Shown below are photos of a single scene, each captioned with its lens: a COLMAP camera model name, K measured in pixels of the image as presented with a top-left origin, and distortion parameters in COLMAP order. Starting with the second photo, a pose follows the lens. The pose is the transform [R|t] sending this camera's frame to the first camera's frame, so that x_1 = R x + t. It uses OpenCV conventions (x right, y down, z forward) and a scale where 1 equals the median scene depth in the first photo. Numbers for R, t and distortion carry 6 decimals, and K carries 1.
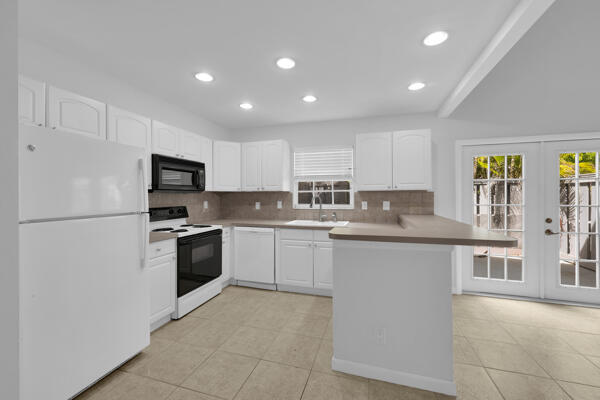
lens RADIAL K [[245.0, 0, 302.3], [0, 245.0, 194.9], [0, 0, 1]] dist [0.001568, 0.000557]
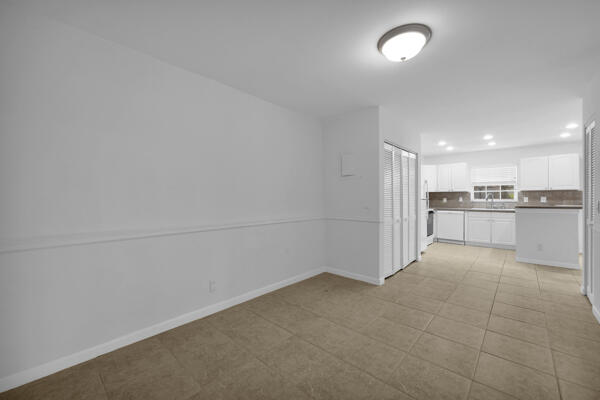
lens RADIAL K [[245.0, 0, 302.0], [0, 245.0, 198.6], [0, 0, 1]] dist [0.001568, 0.000557]
pose [[0.906283, 0.002079, -0.422667, -0.438125], [0.000438, 0.999983, 0.005856, 0.028422], [0.422672, -0.005492, 0.906266, -1.202149]]
